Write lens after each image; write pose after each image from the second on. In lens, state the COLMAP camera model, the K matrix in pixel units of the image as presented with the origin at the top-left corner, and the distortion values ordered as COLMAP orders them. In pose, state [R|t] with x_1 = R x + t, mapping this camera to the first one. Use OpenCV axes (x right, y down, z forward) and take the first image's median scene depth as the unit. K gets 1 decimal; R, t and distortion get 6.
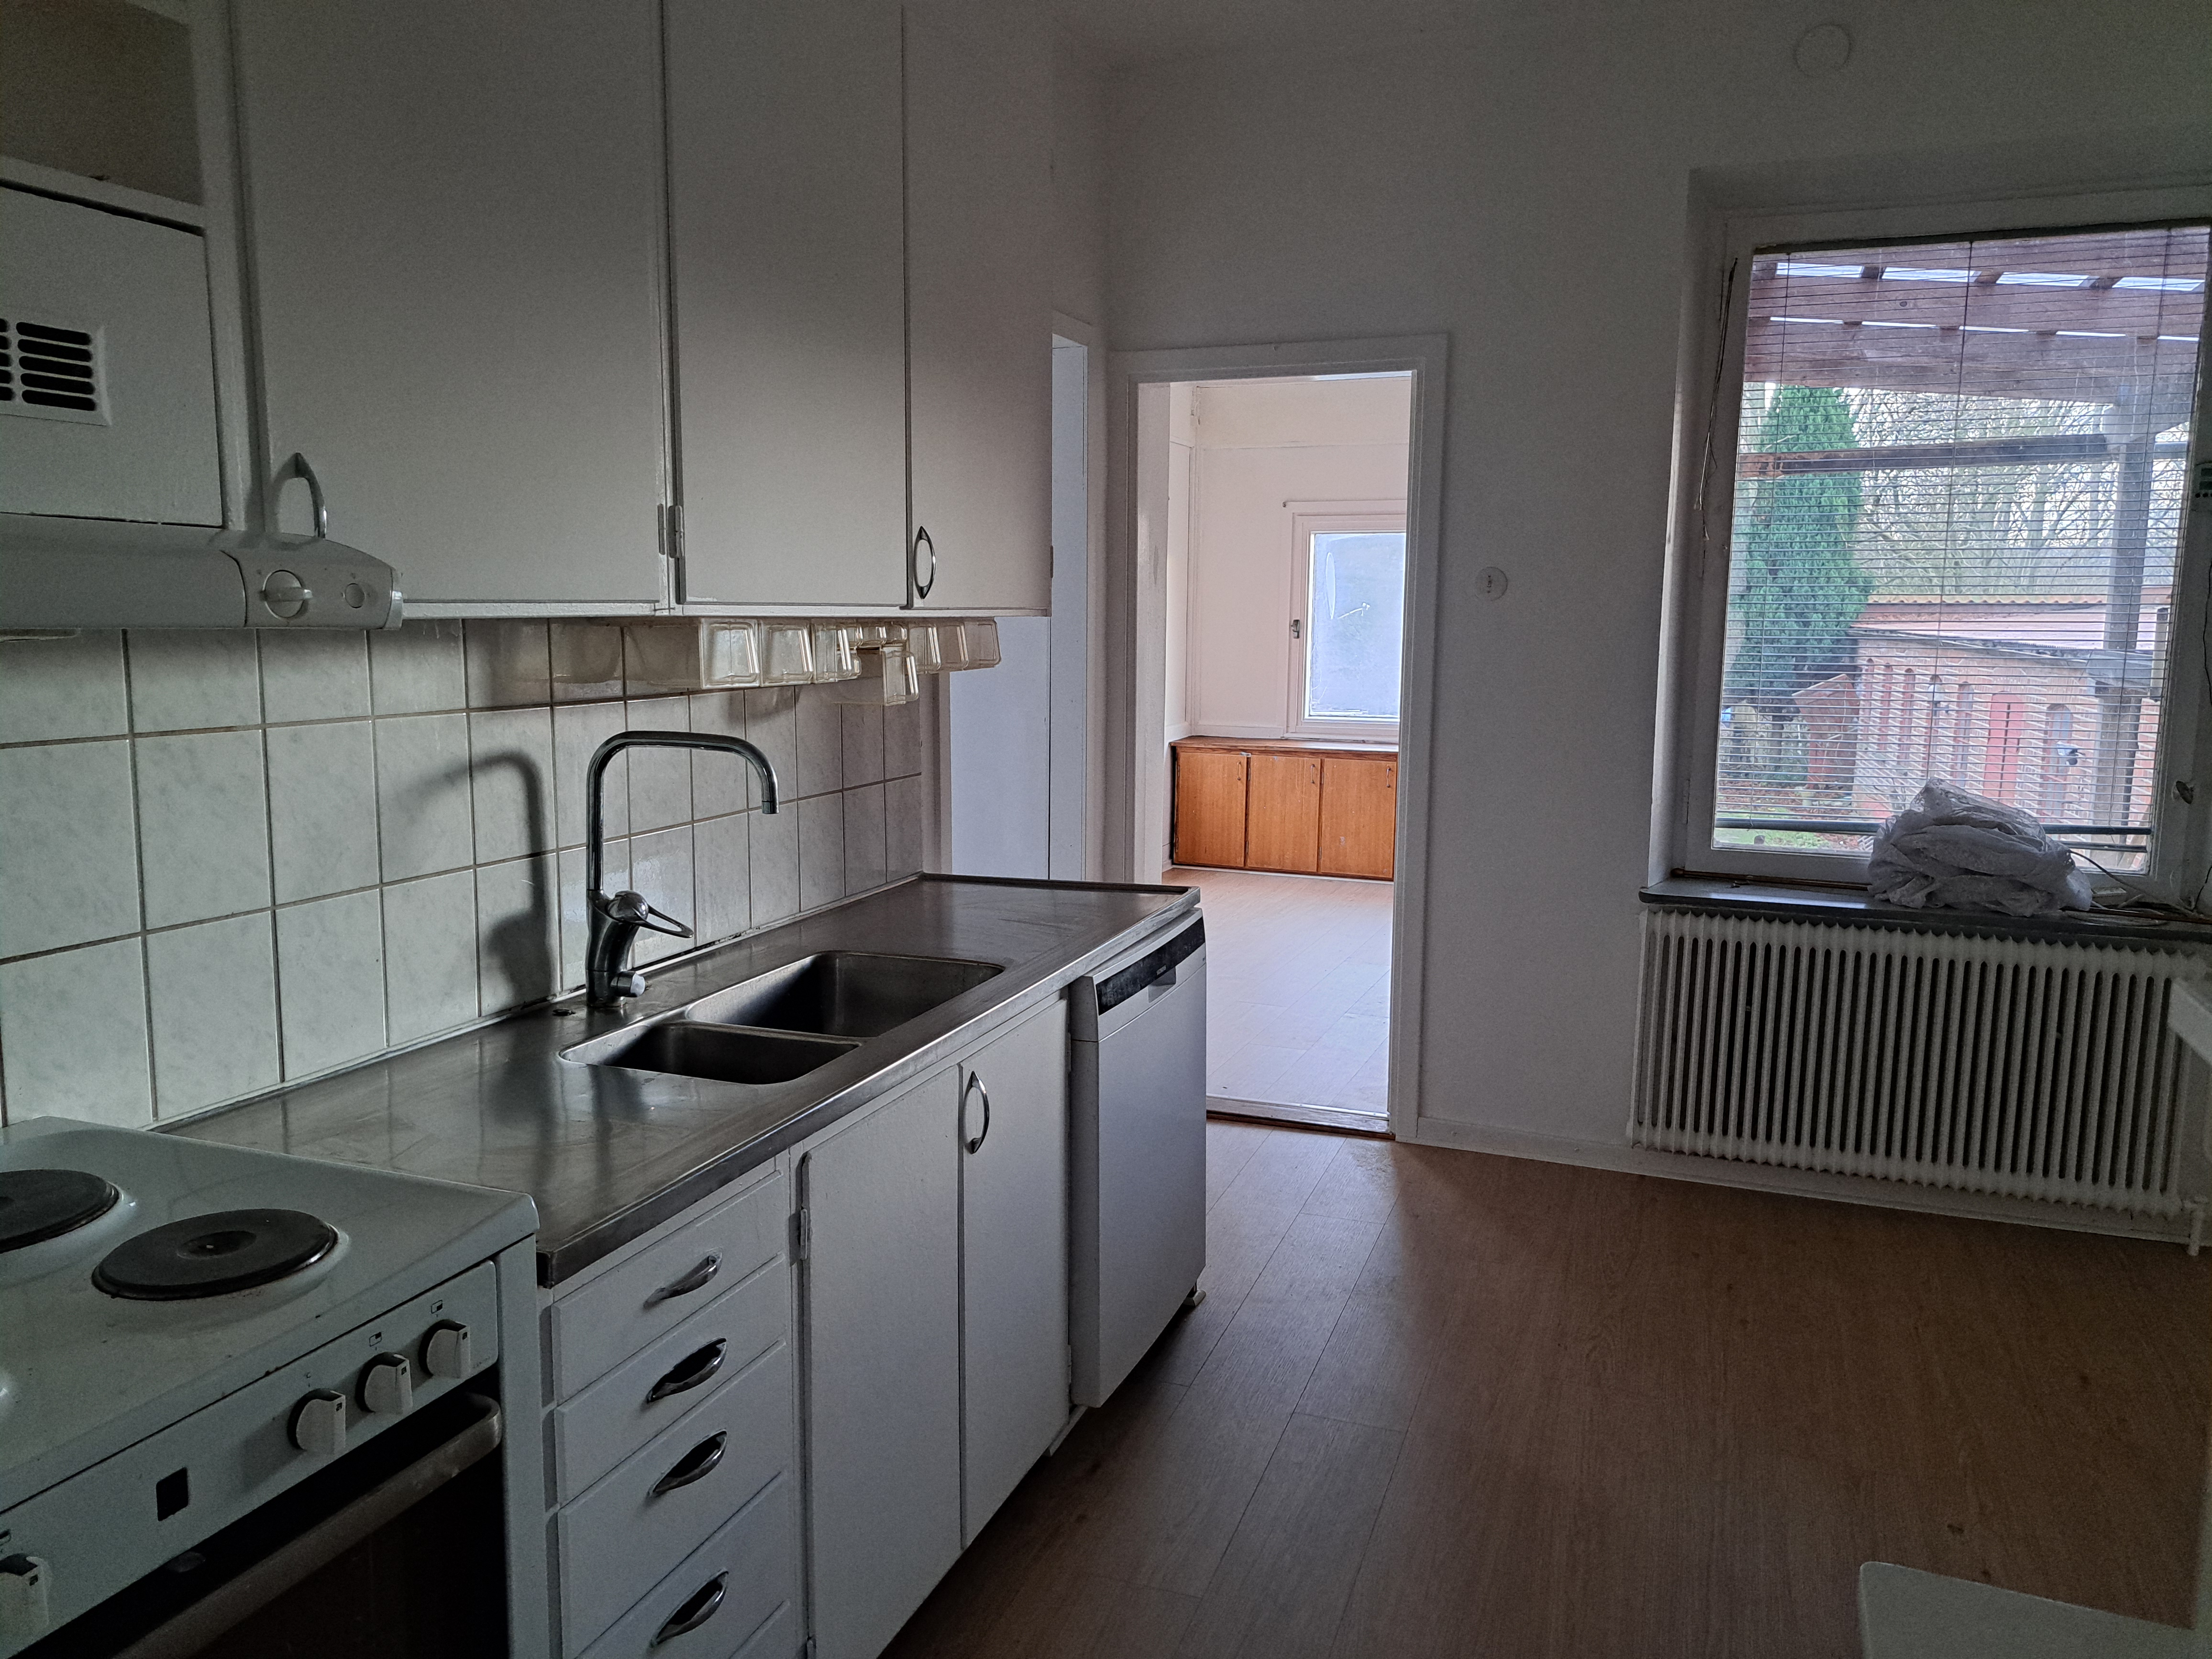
lens RADIAL K [[1595.1, 0, 1111.3], [0, 1595.1, 815.0], [0, 0, 1]] dist [0.056912, -0.011382]
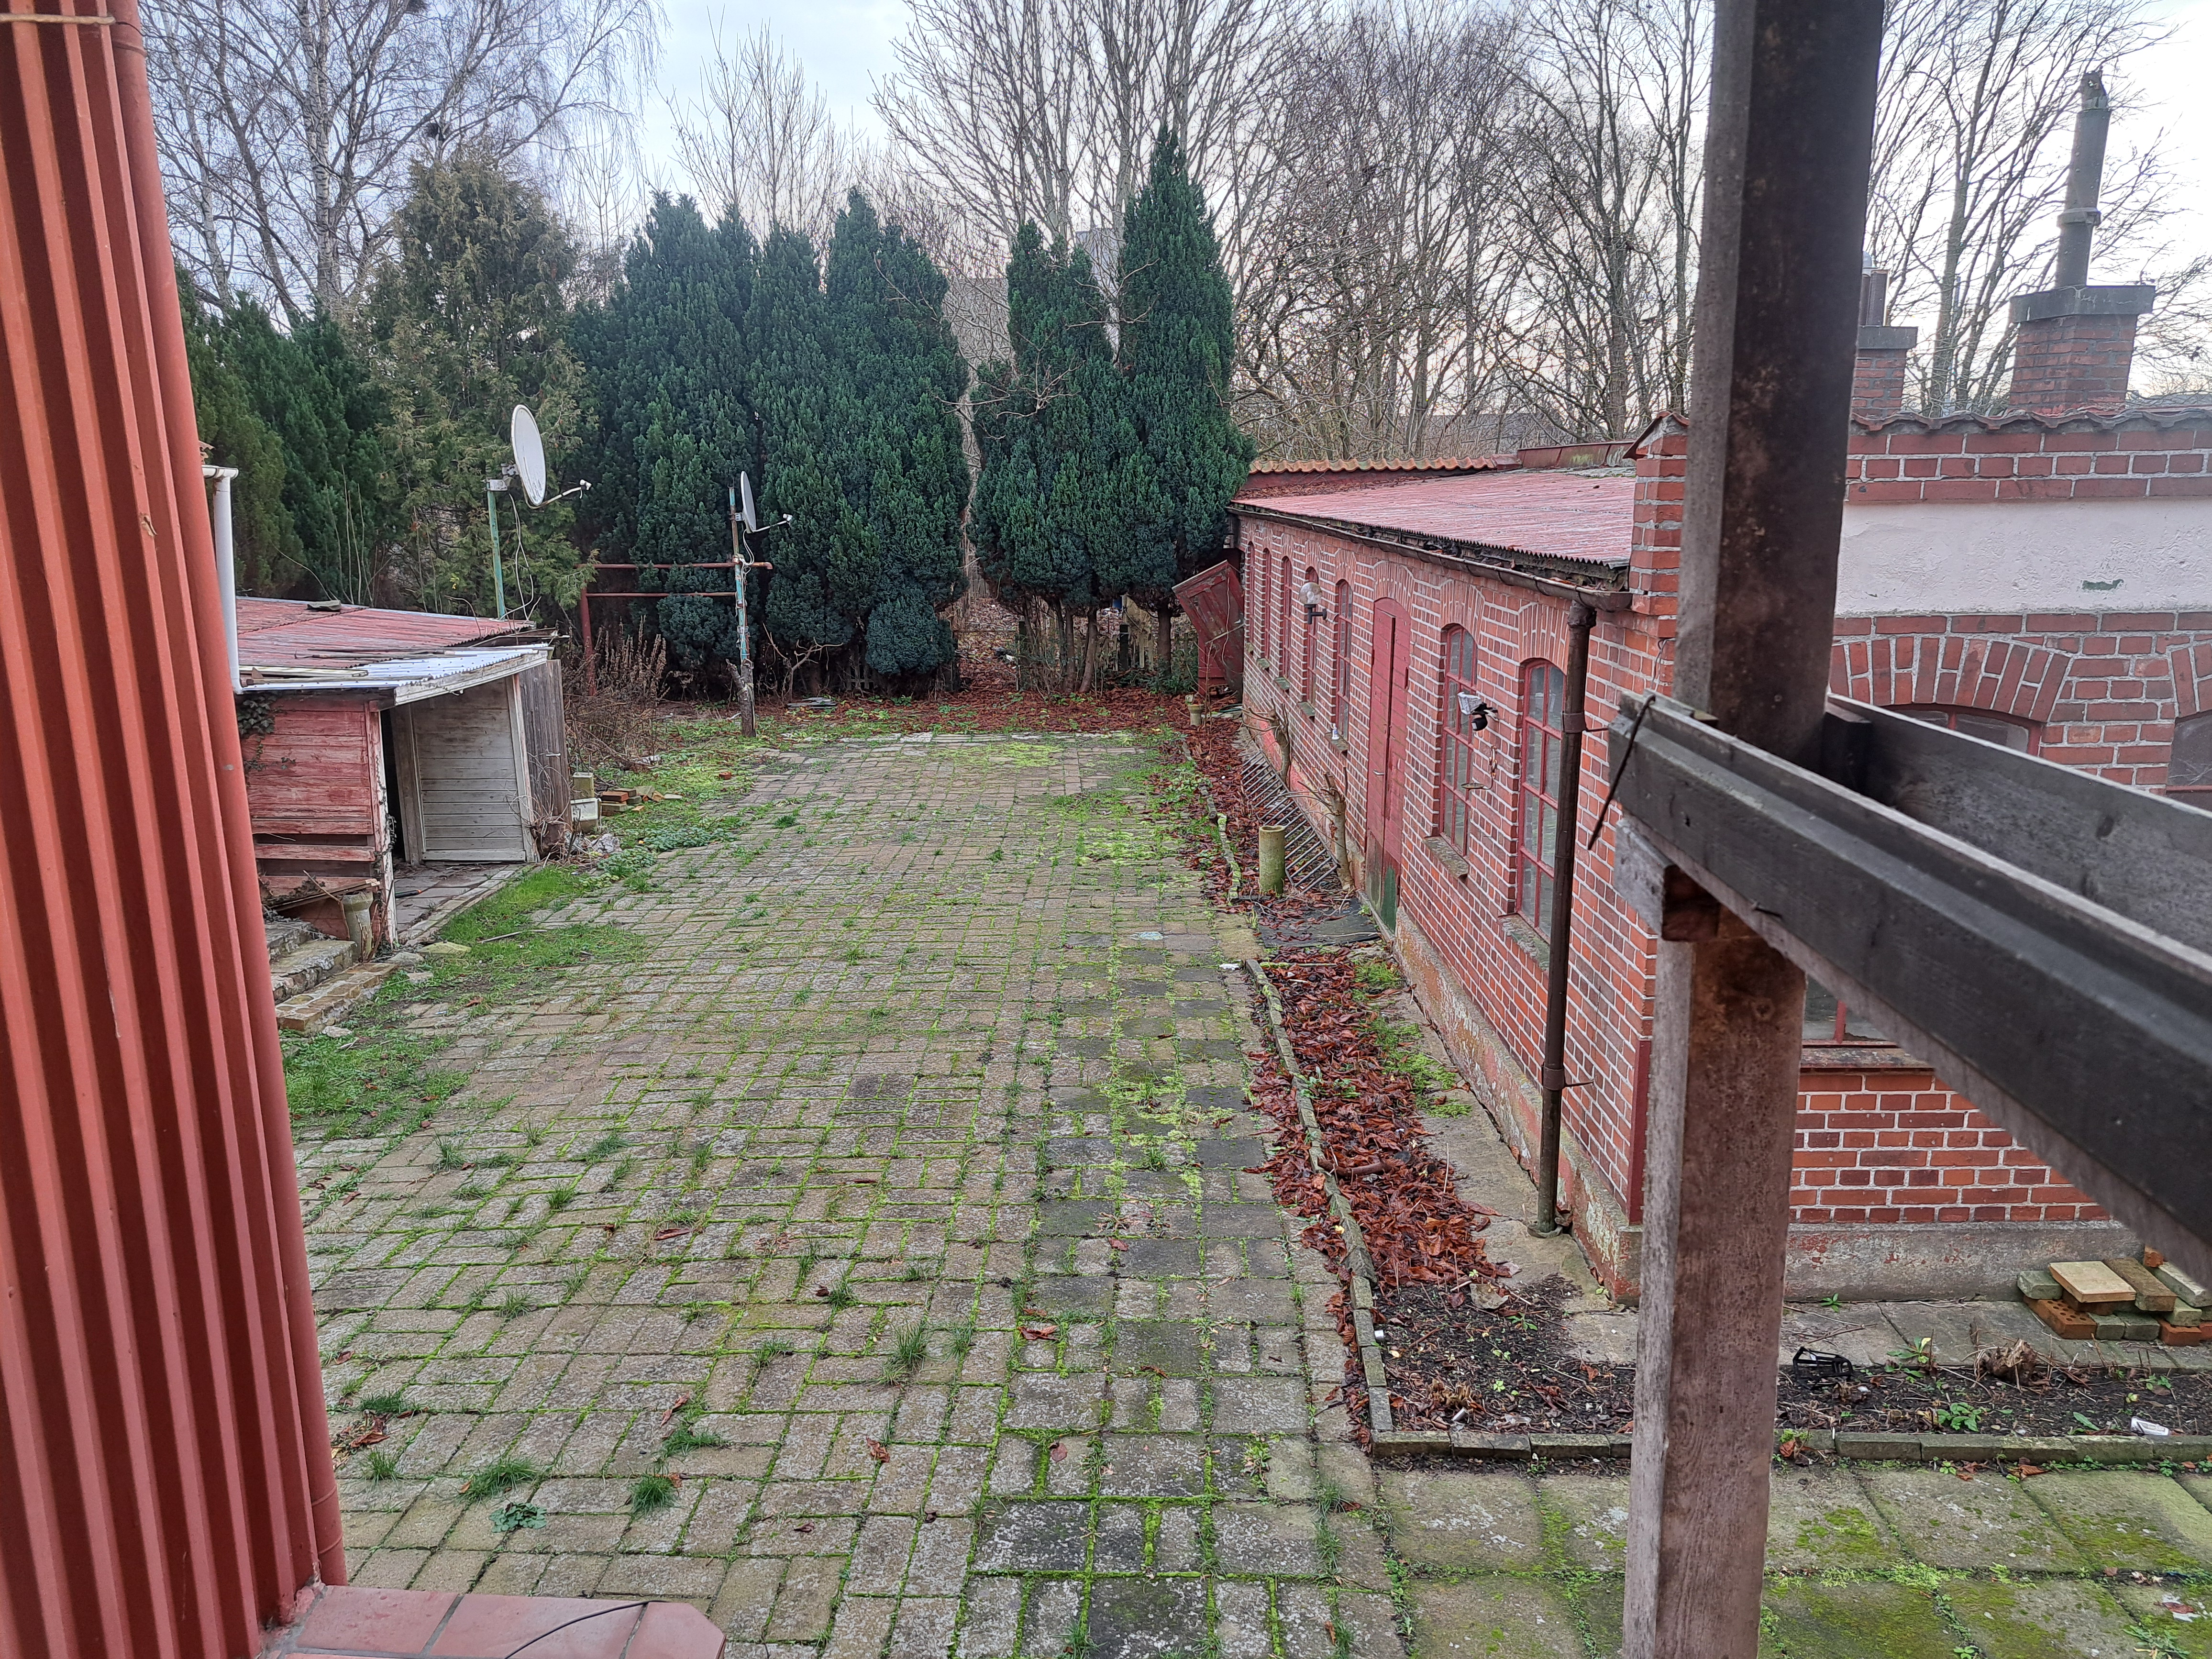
lens RADIAL K [[1595.1, 0, 1105.8], [0, 1595.1, 836.2], [0, 0, 1]] dist [0.056912, -0.011382]
pose [[0.947873, -0.088637, 0.306074, 0.129118], [0.061618, 0.993389, 0.096856, -0.029401], [-0.312636, -0.072948, 0.947068, 0.225560]]
